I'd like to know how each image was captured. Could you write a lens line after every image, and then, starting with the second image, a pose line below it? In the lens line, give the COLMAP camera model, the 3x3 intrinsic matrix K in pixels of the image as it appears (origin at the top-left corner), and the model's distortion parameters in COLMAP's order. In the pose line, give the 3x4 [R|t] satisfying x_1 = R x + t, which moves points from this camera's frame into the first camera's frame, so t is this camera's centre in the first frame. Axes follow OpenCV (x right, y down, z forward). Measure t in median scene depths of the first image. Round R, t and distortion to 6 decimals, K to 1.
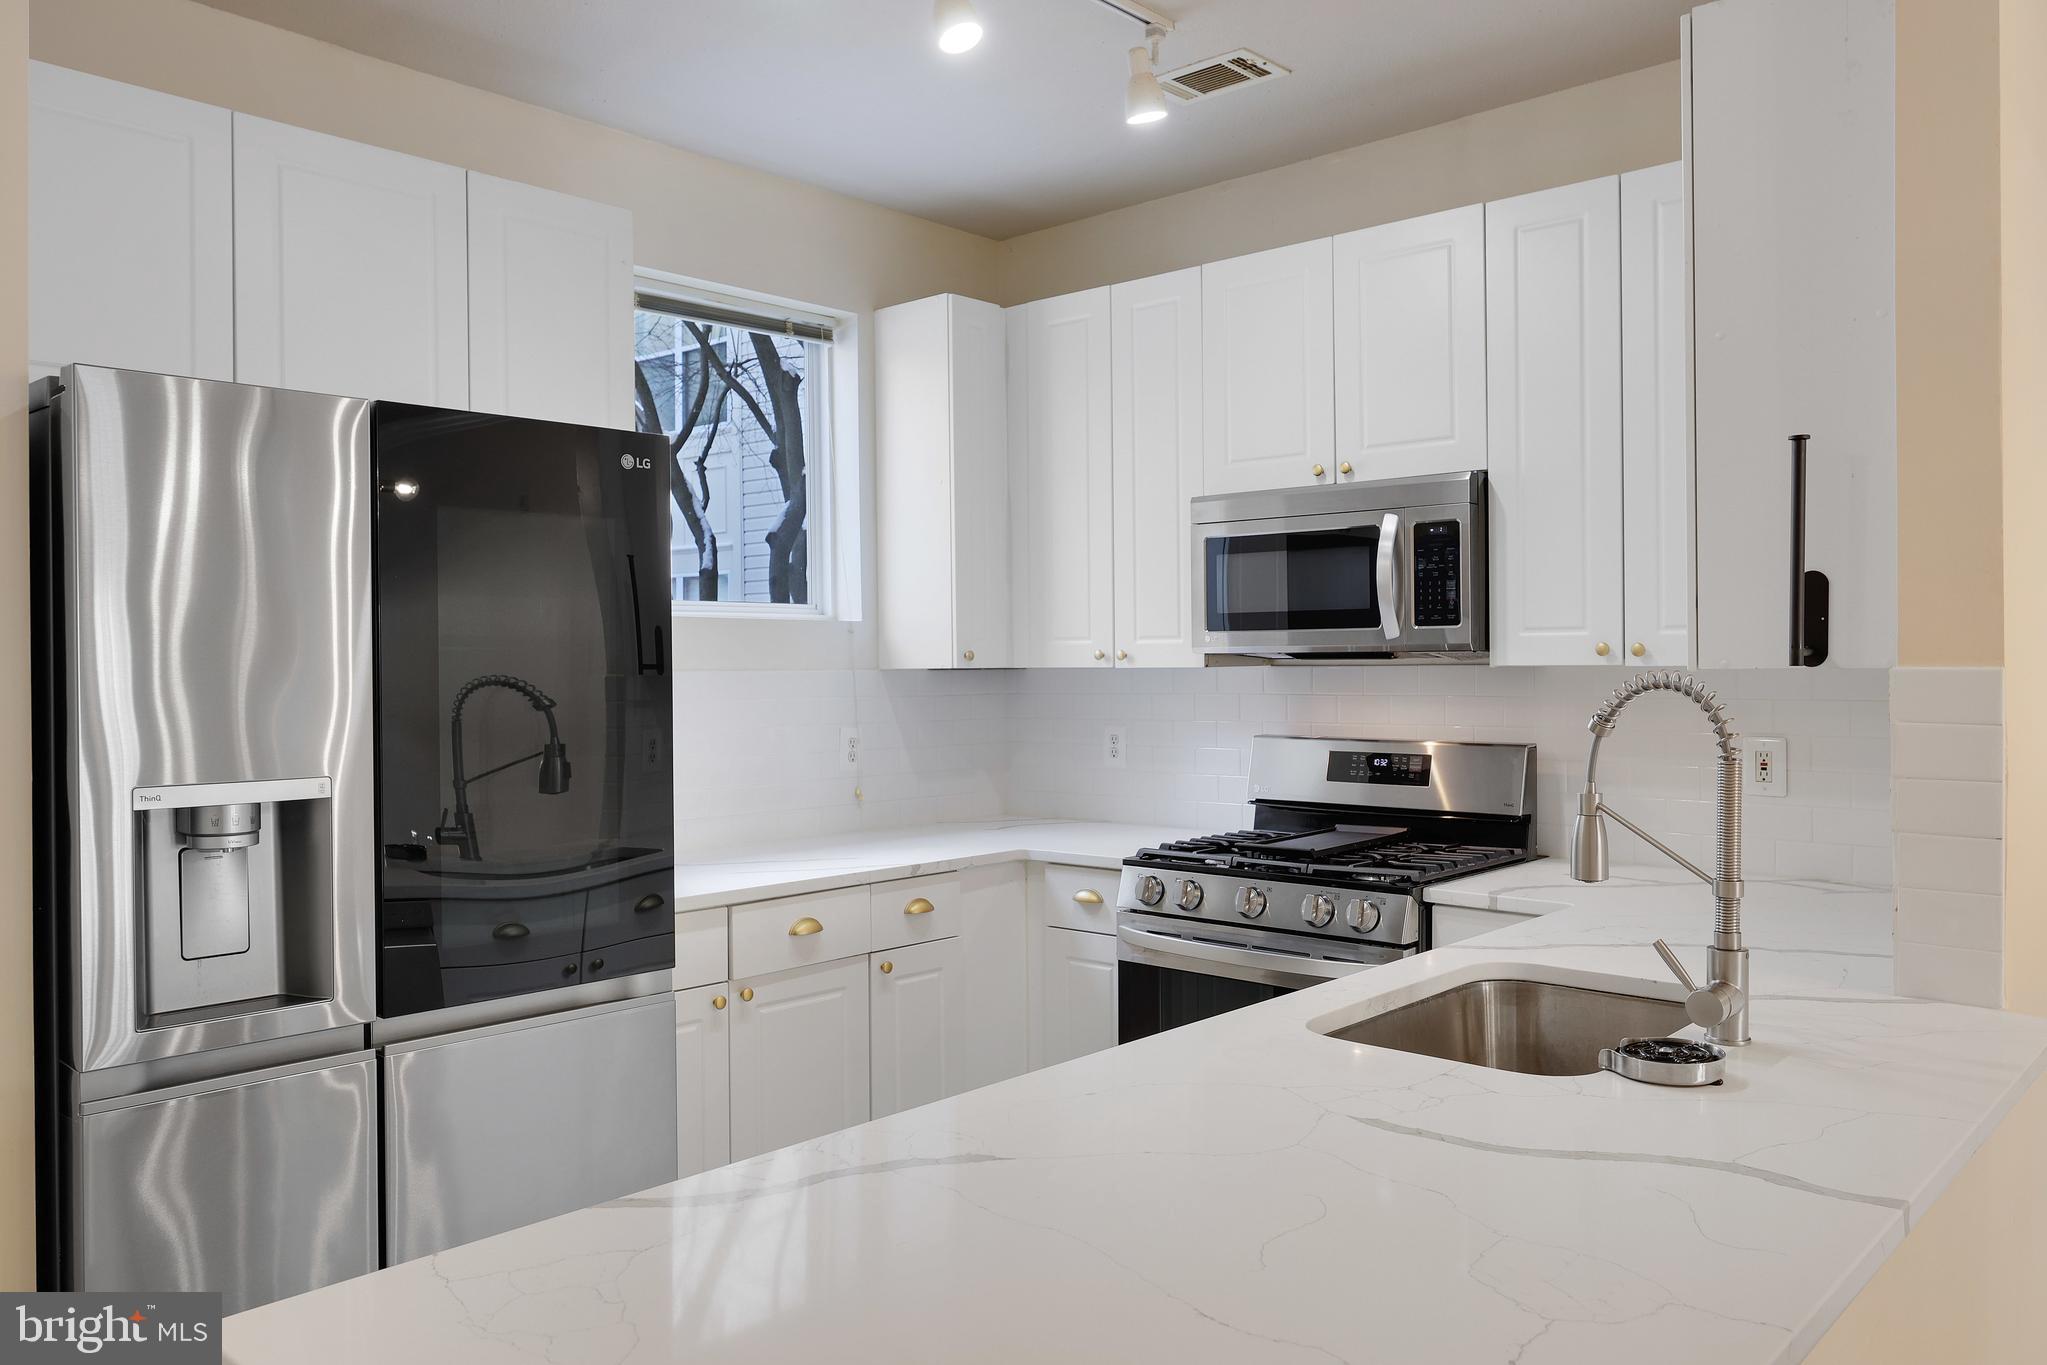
lens RADIAL K [[1520.1, 0, 1023.5], [0, 1520.1, 682.5], [0, 0, 1]] dist [-0.009605, -0.002940]
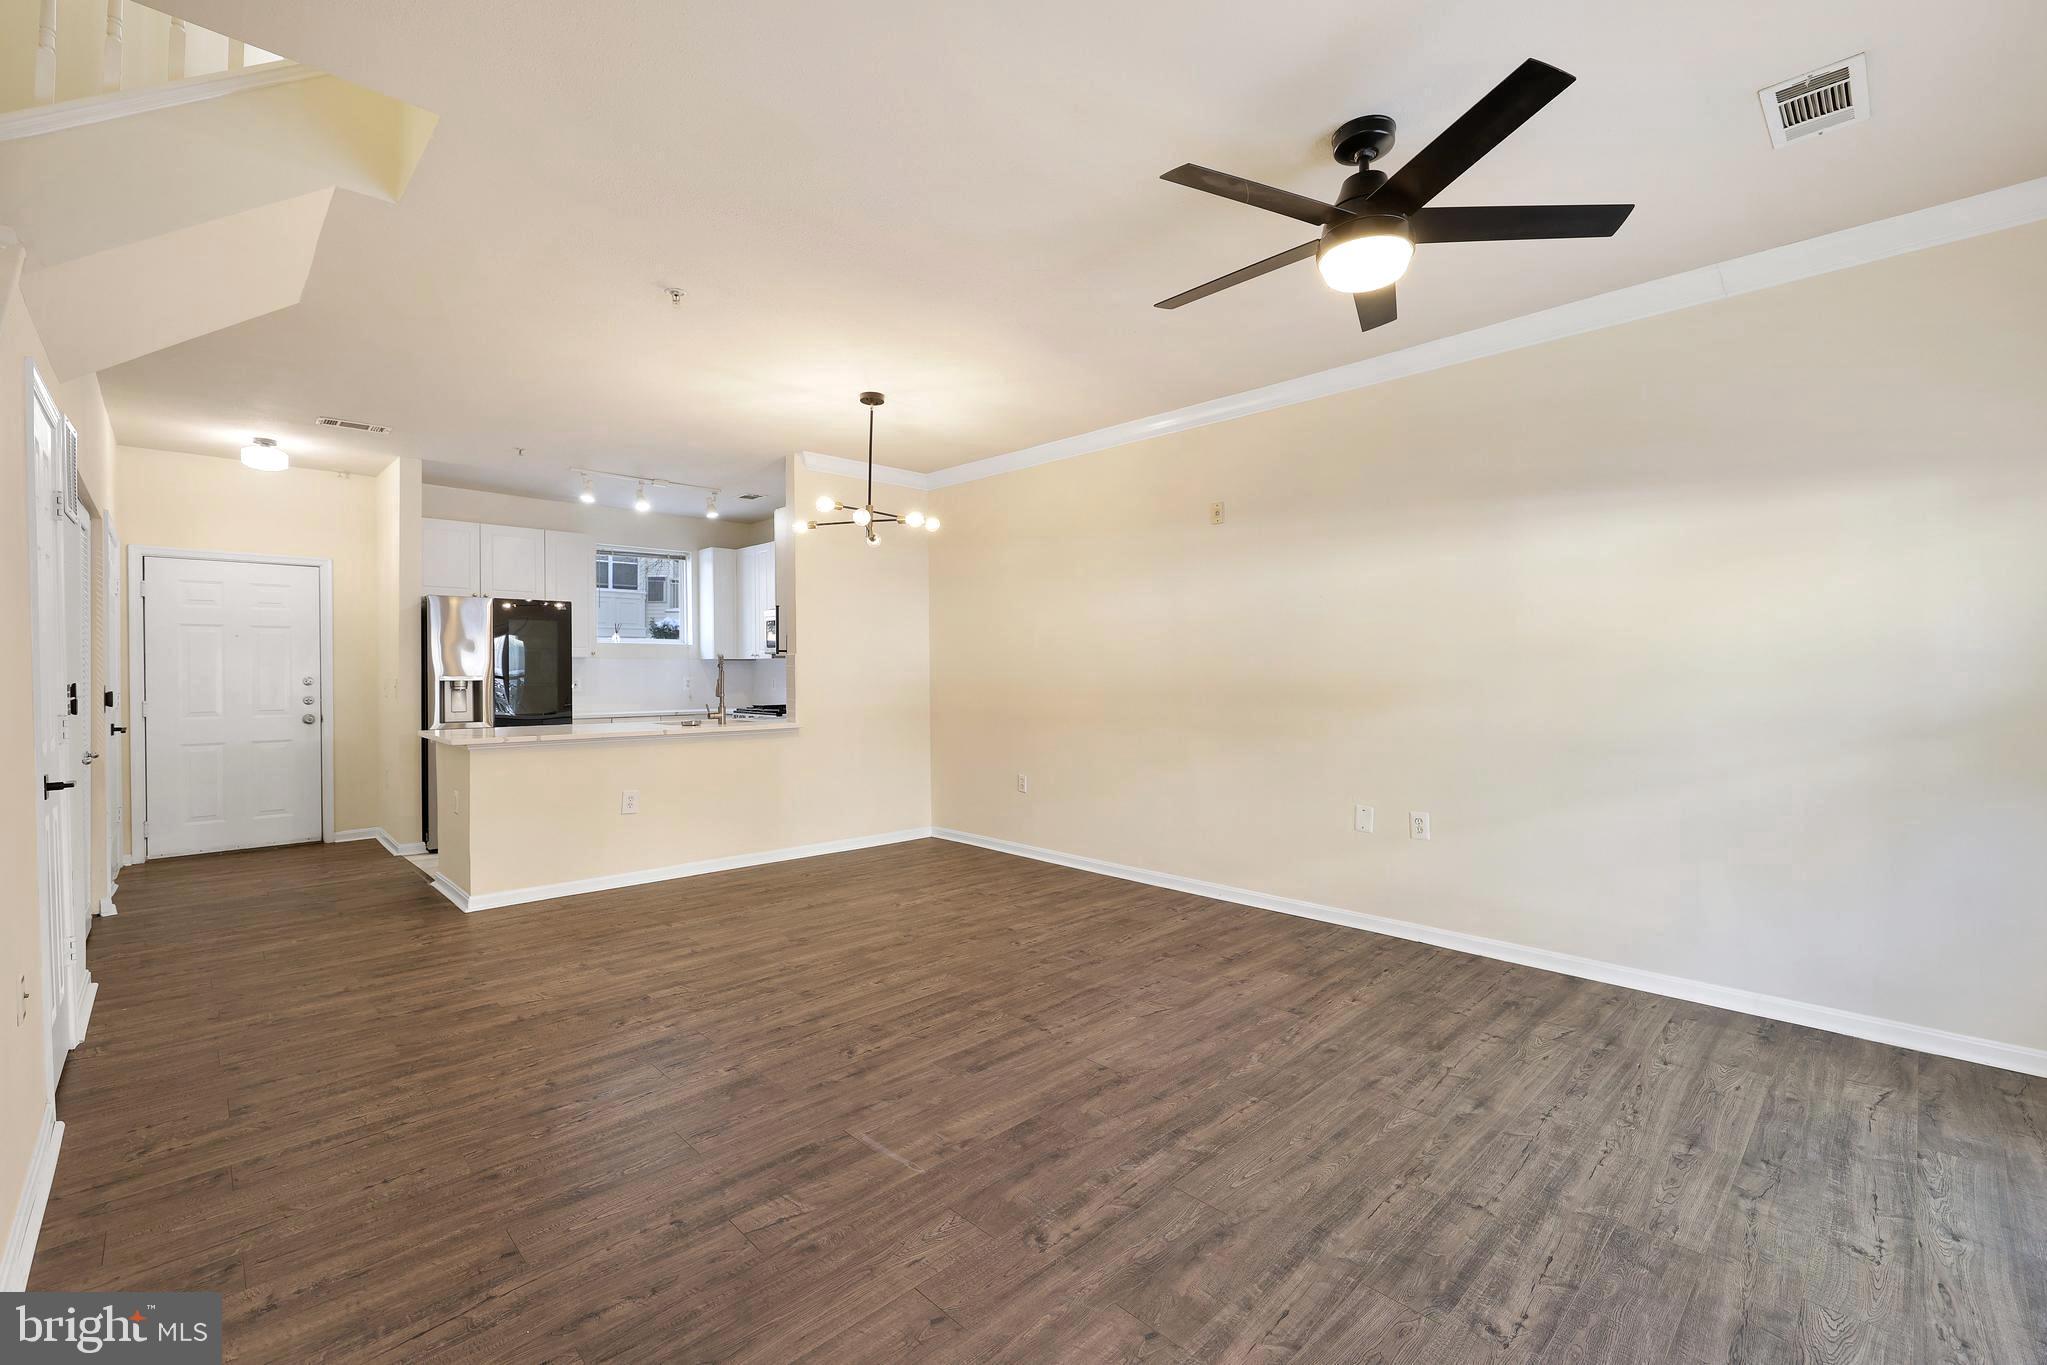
lens RADIAL K [[868.3, 0, 1015.3], [0, 868.3, 676.2], [0, 0, 1]] dist [0.001536, -0.000029]
pose [[0.997391, 0.003441, -0.072112, 0.900729], [-0.003719, 0.999986, -0.003716, 0.041754], [0.072099, 0.003974, 0.997390, -1.032809]]
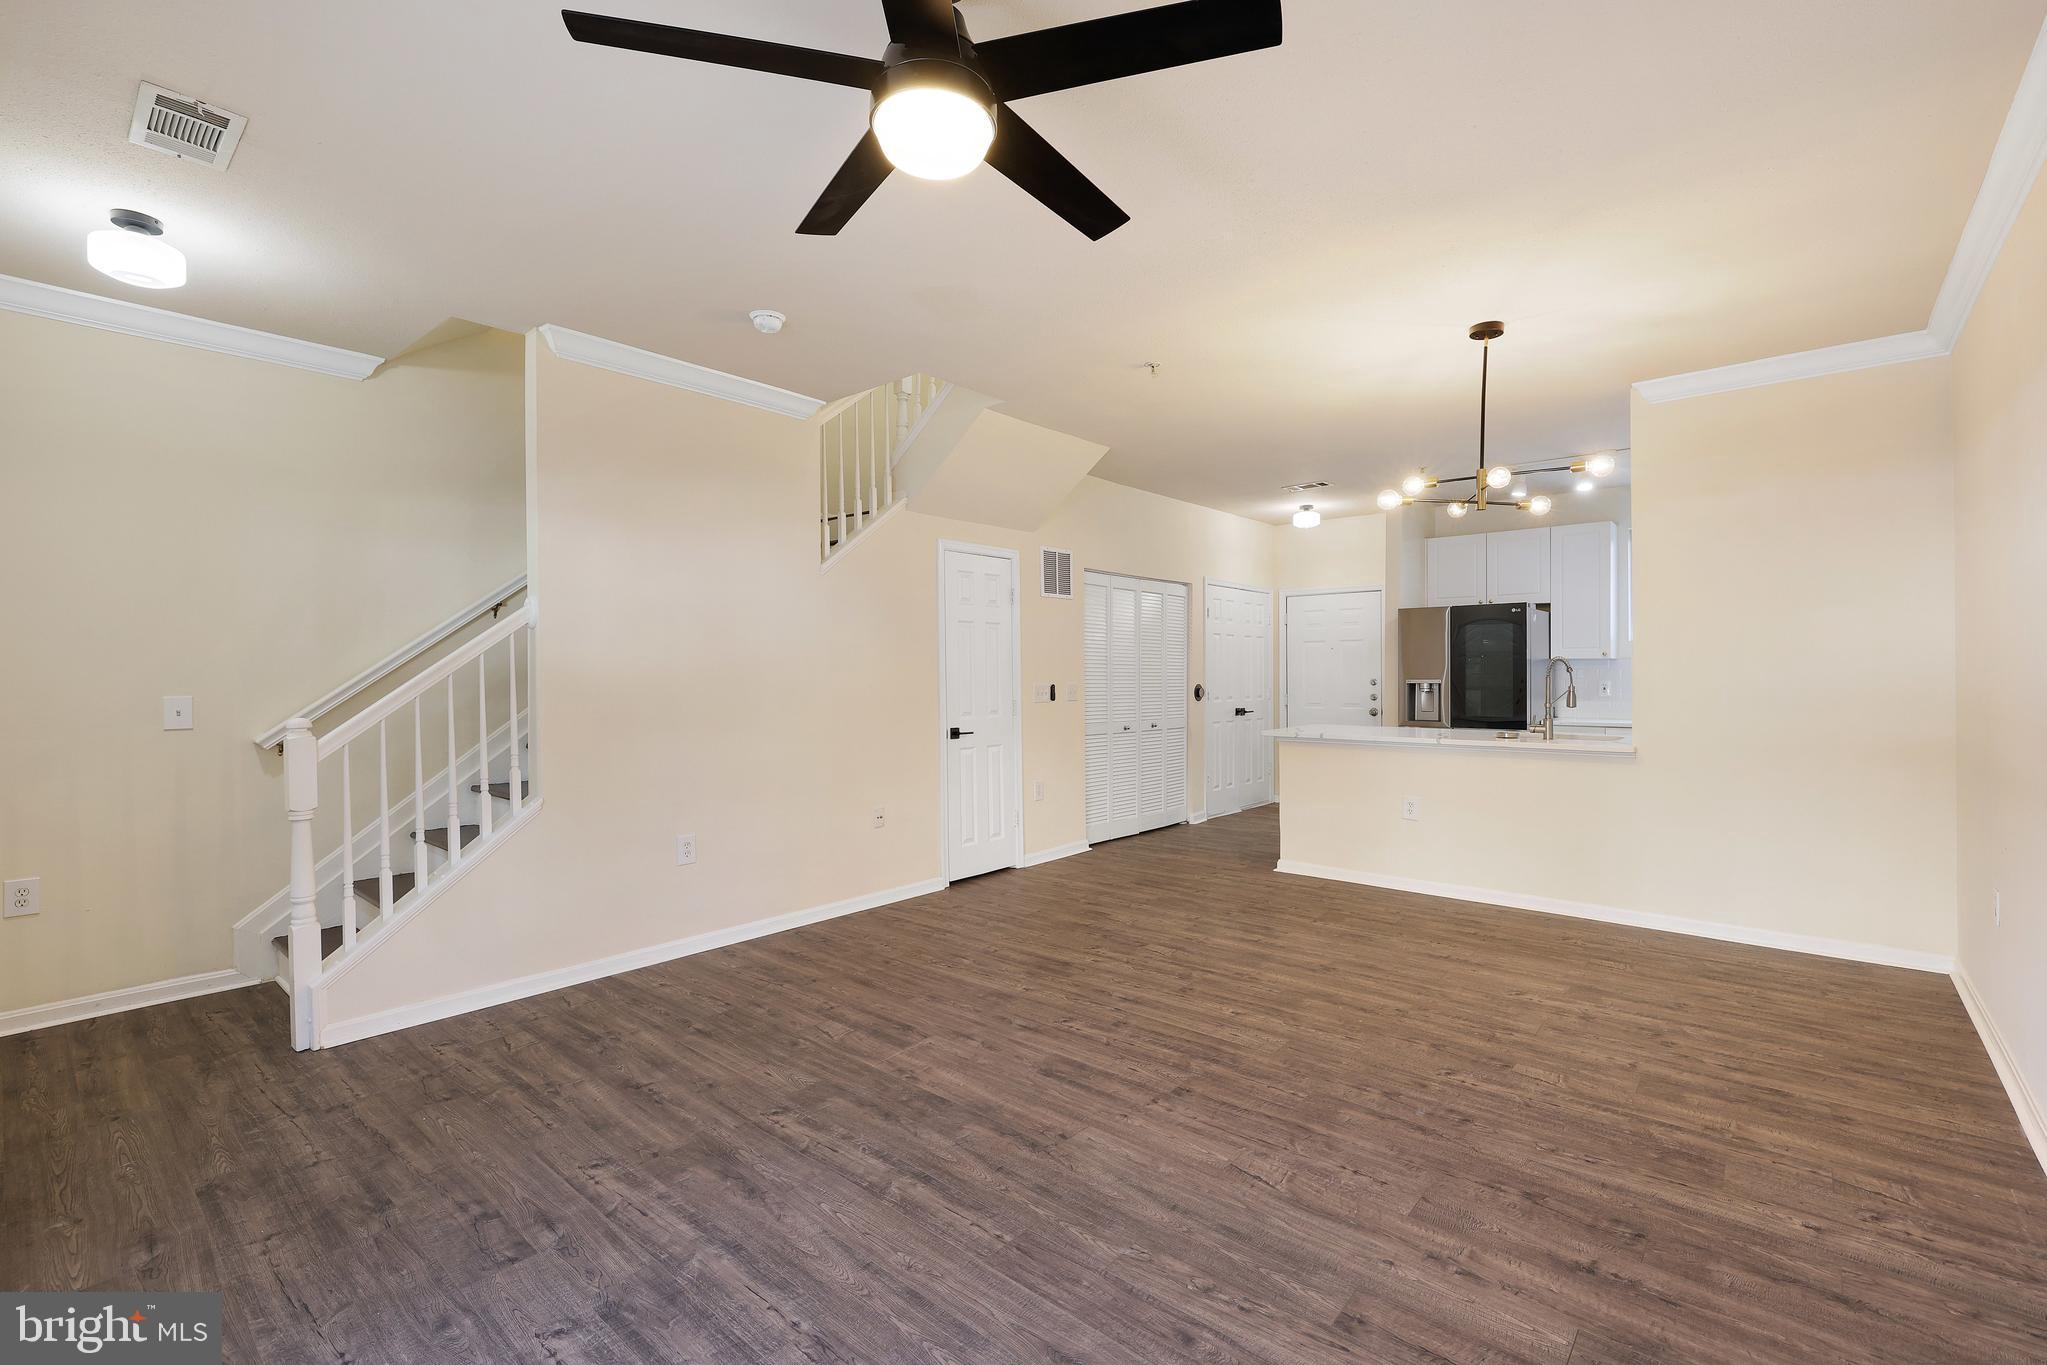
lens RADIAL K [[890.8, 0, 1034.1], [0, 890.8, 680.7], [0, 0, 1]] dist [-0.001368, 0.000263]
pose [[0.030187, 0.013991, -0.999446, 1.607605], [-0.003848, 0.999896, 0.013881, 0.018454], [0.999537, 0.003426, 0.030238, -0.314654]]
